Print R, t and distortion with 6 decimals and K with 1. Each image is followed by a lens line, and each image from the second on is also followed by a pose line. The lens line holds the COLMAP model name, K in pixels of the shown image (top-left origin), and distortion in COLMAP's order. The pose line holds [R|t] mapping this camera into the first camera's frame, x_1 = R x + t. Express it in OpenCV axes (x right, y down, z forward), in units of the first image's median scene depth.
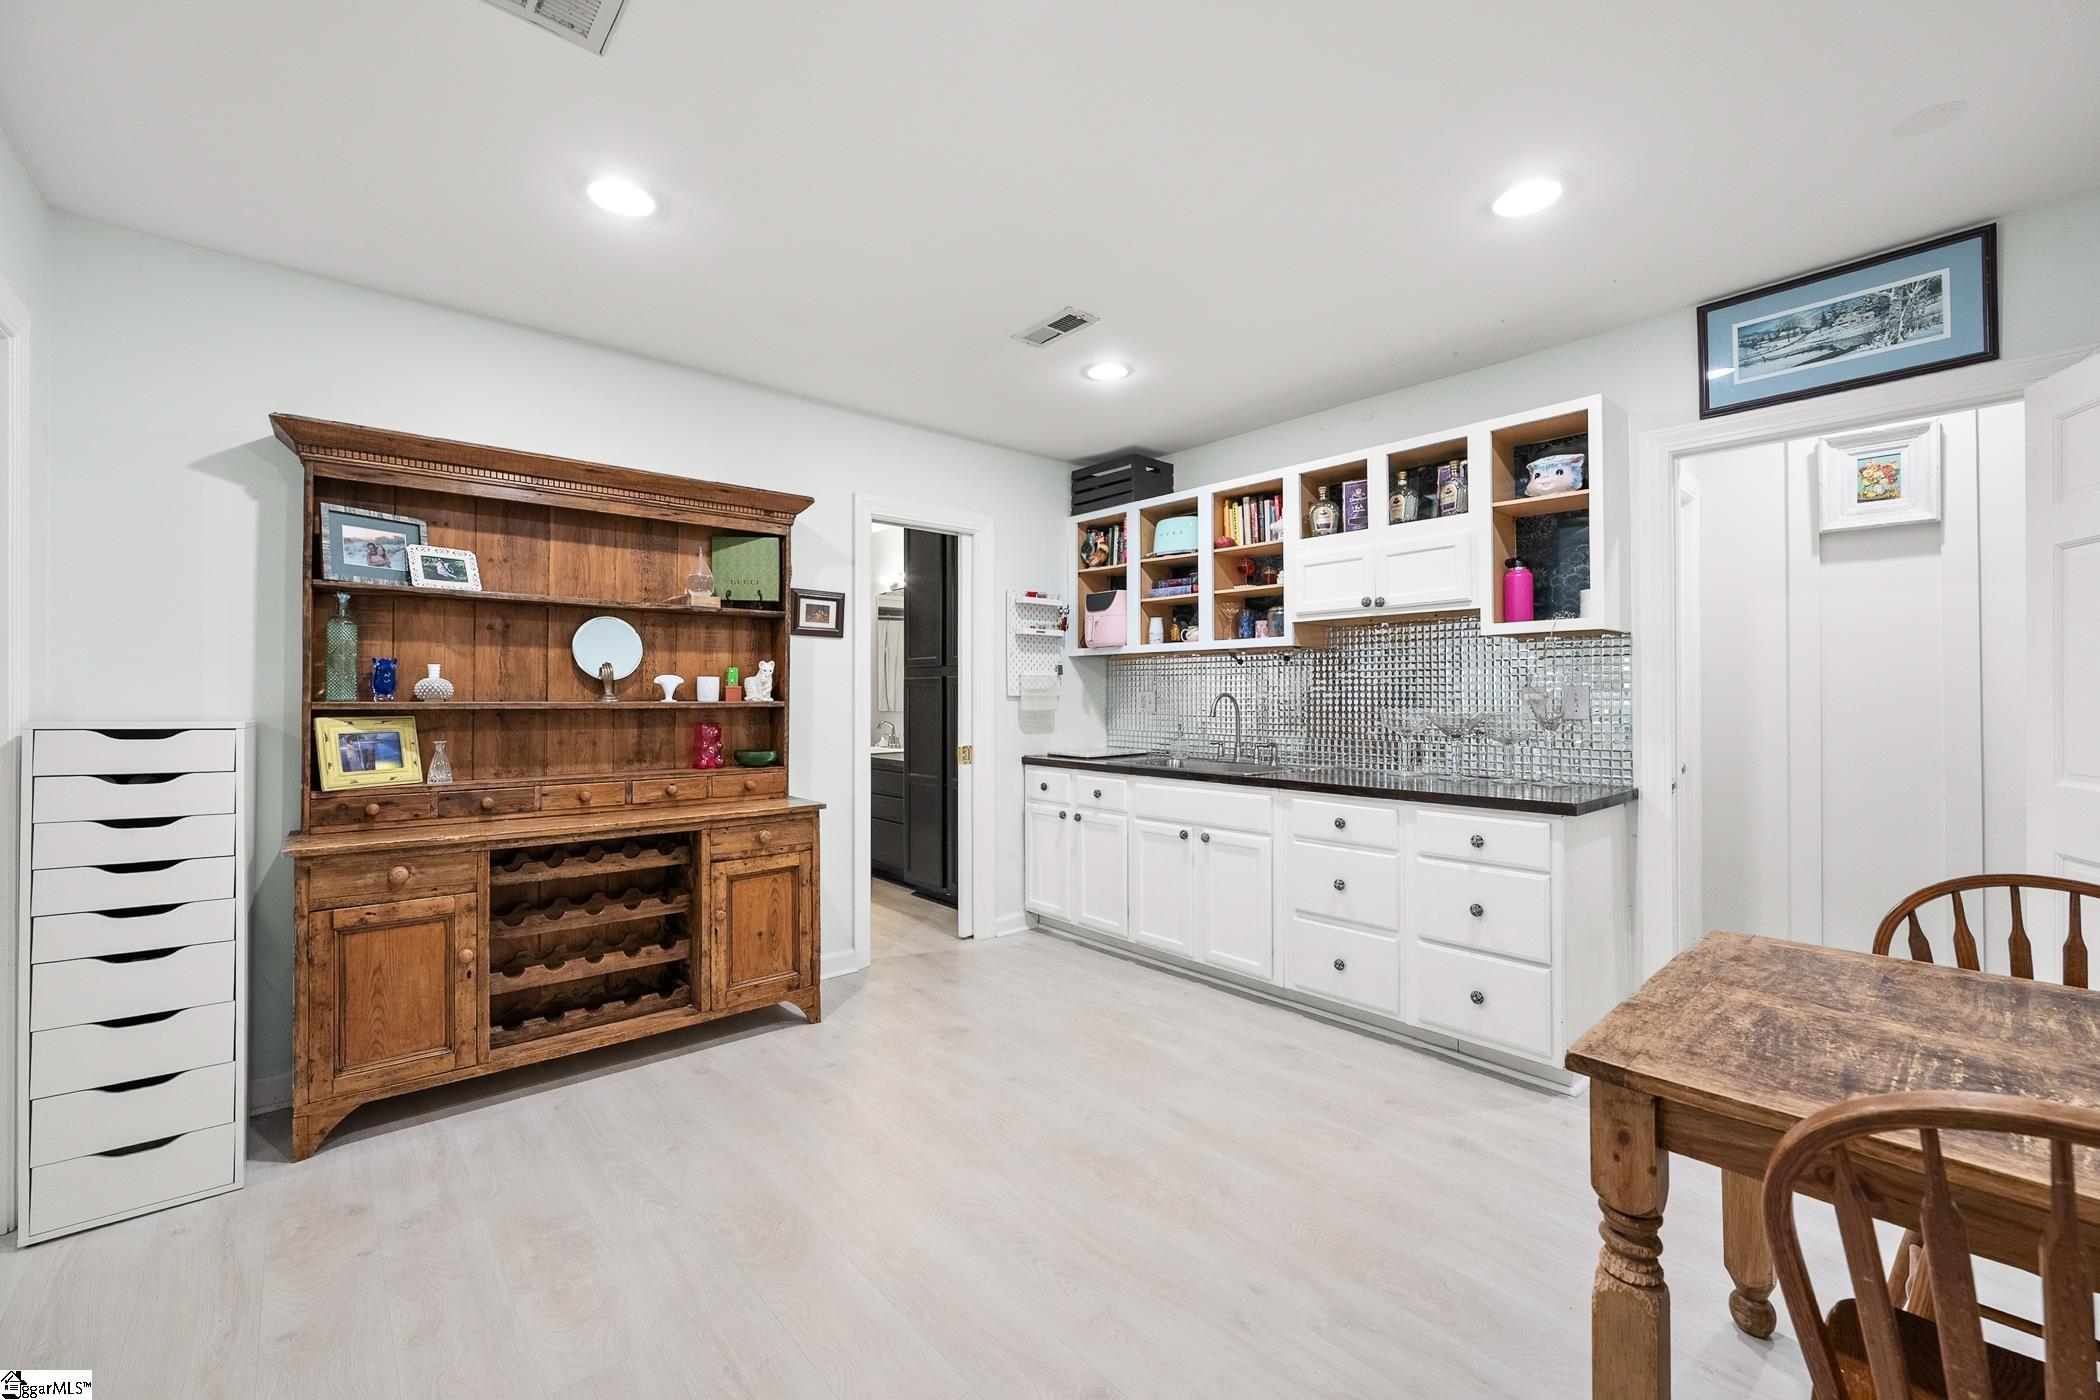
lens RADIAL K [[840.7, 0, 1046.5], [0, 840.7, 691.4], [0, 0, 1]] dist [-0.000864, 0.000175]
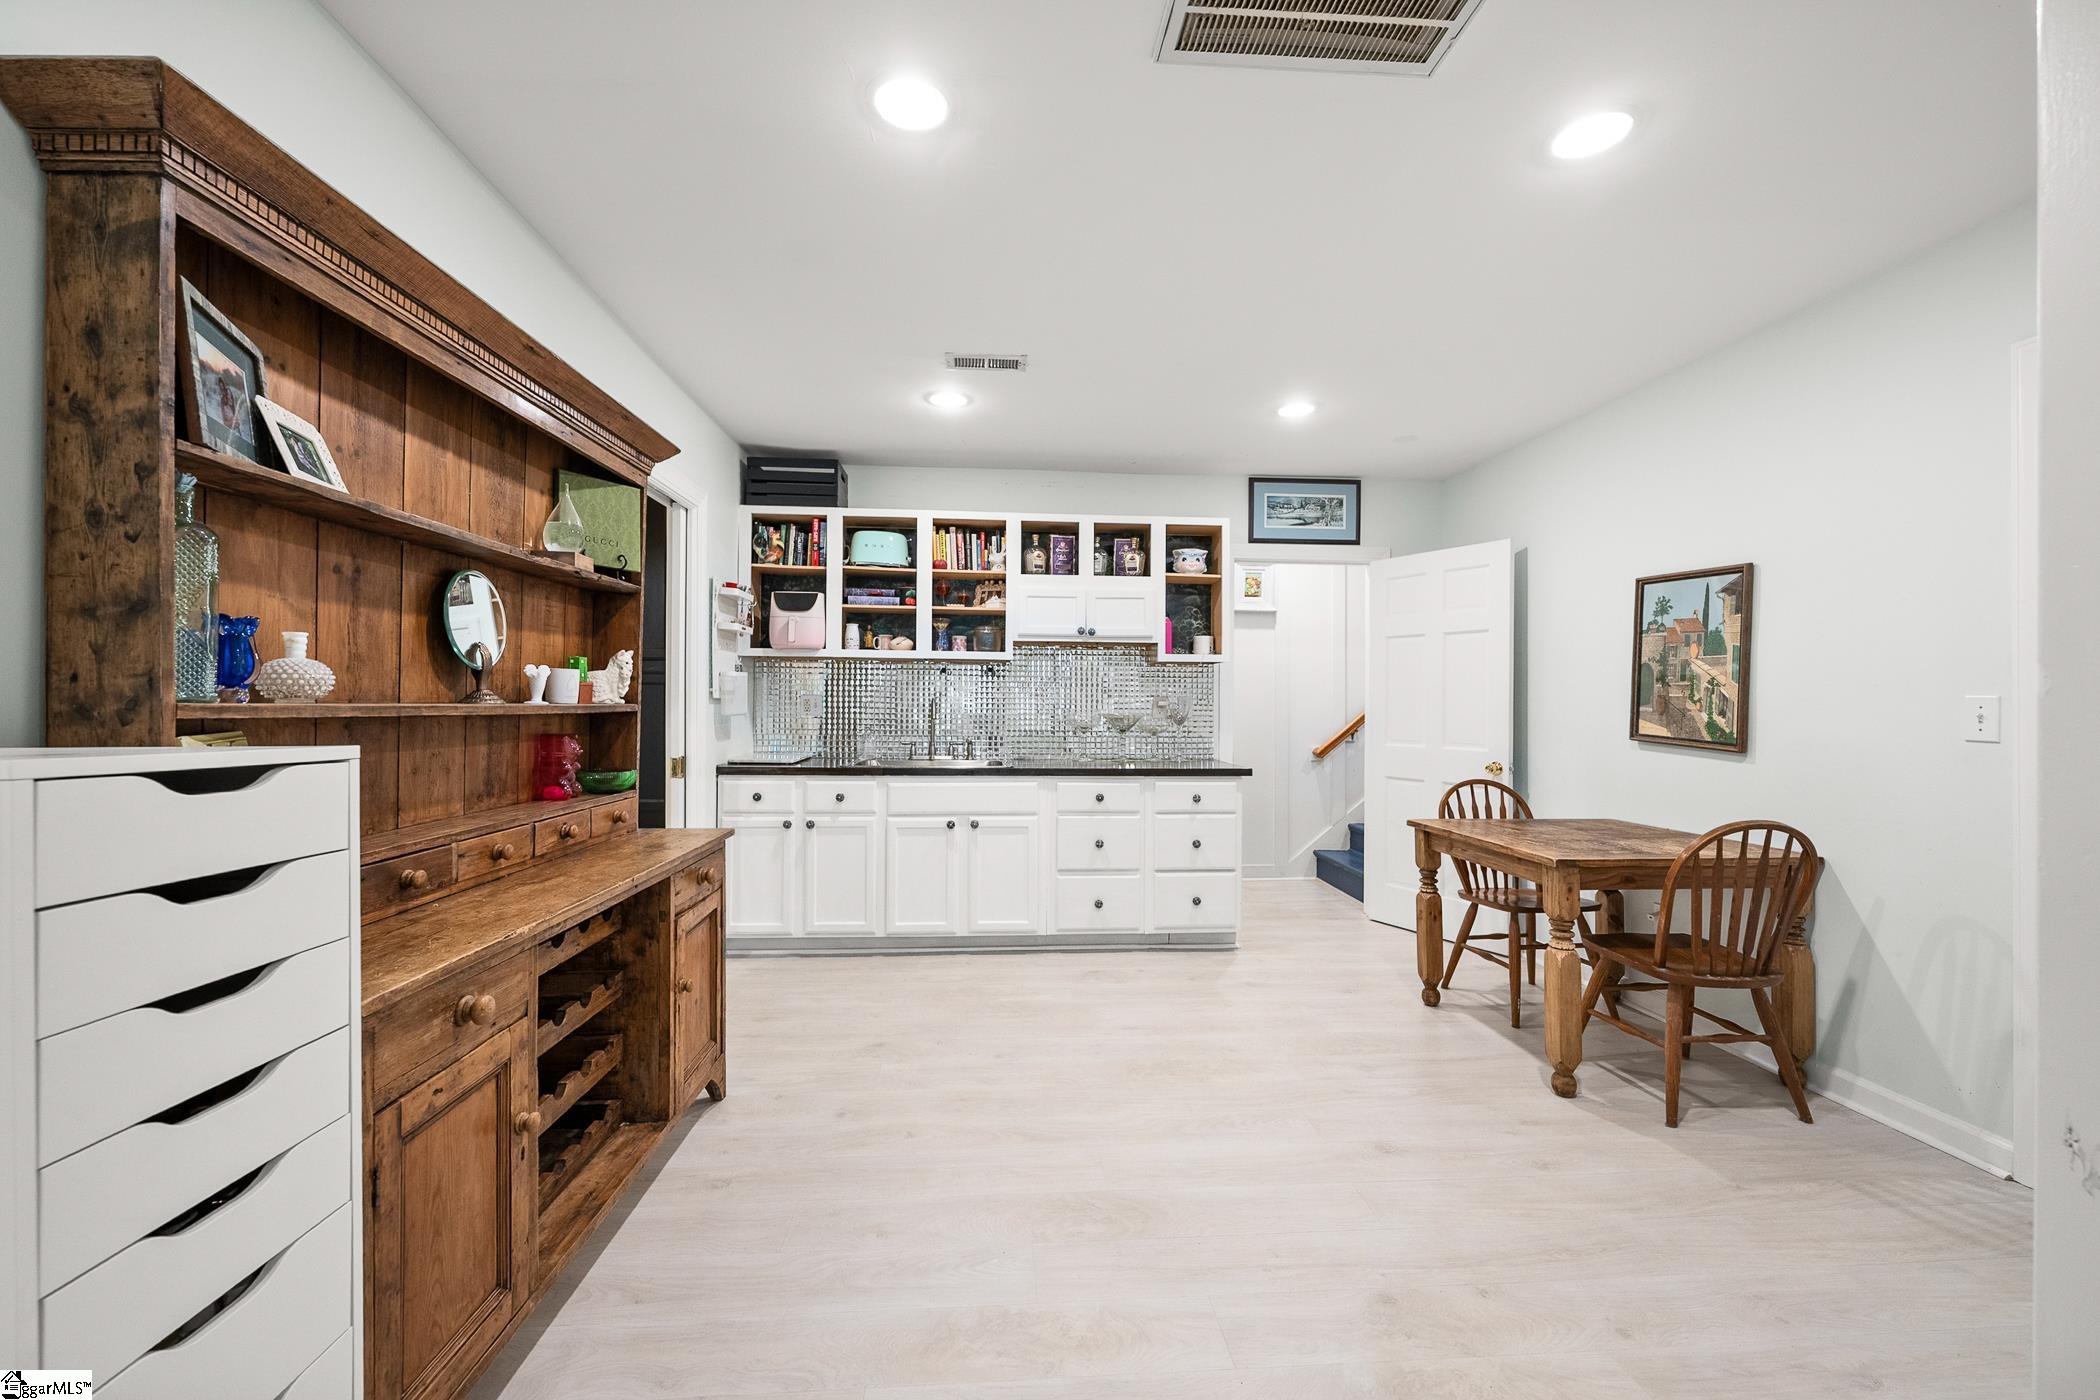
lens RADIAL K [[832.5, 0, 1047.1], [0, 832.5, 696.1], [0, 0, 1]] dist [-0.001268, 0.000150]
pose [[0.604378, 0.012061, 0.796607, -0.703830], [-0.013259, 0.999899, -0.005080, 0.003516], [-0.796588, -0.007492, 0.604477, 0.252790]]
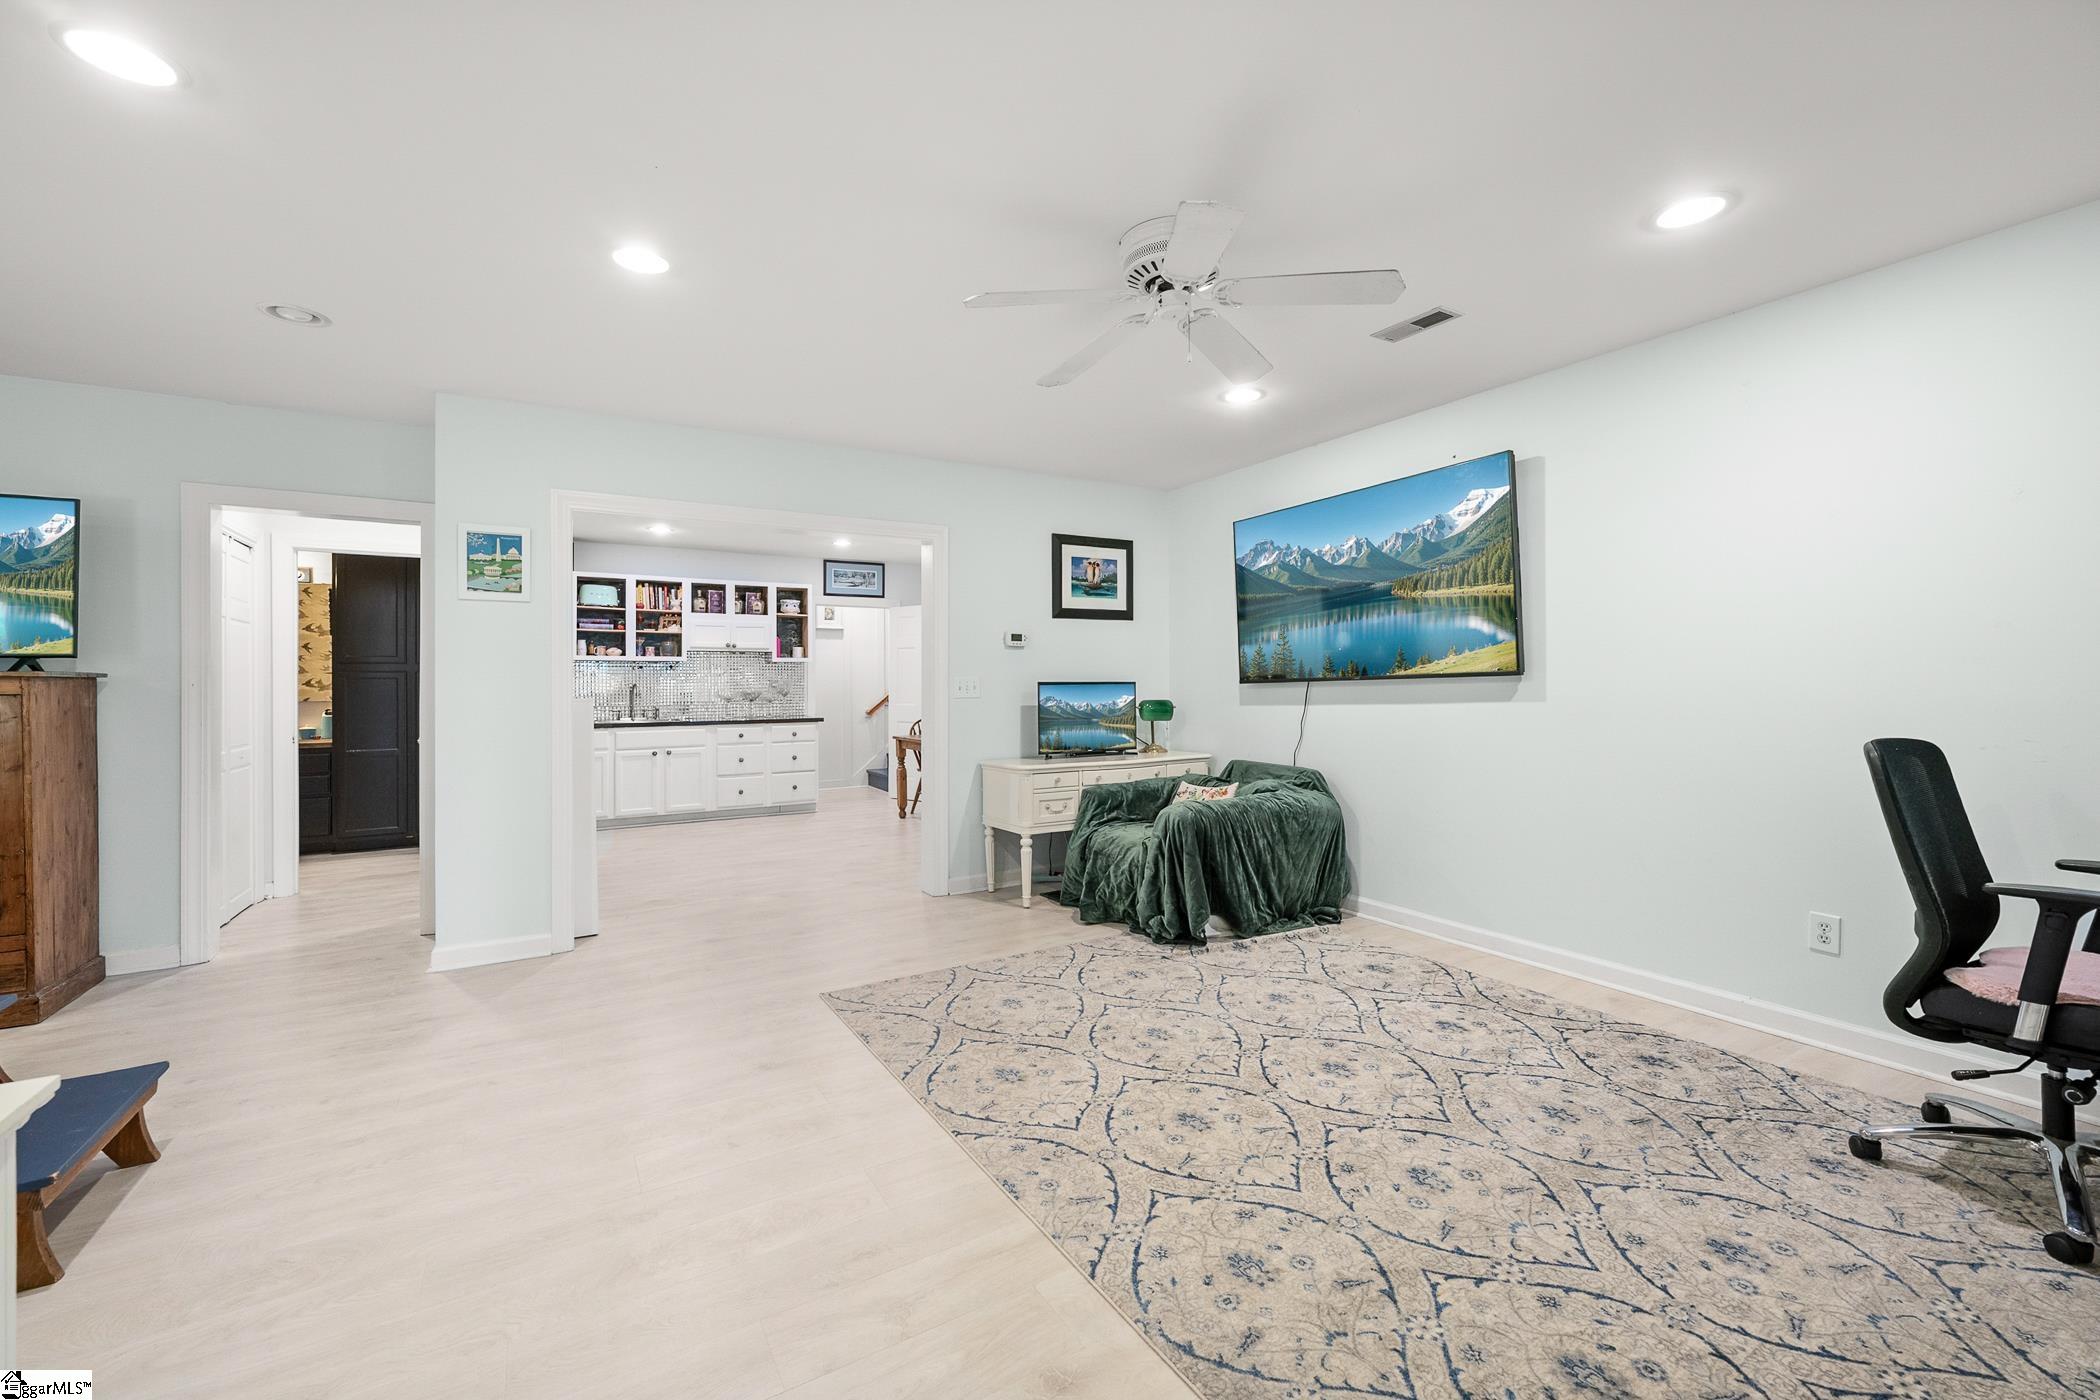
lens RADIAL K [[845.6, 0, 1046.0], [0, 845.6, 669.1], [0, 0, 1]] dist [0.001092, 0.000107]
pose [[0.187817, 0.017494, 0.982048, -1.818916], [-0.000127, 0.999842, -0.017787, 0.003662], [-0.982204, 0.003216, 0.187790, -0.335733]]
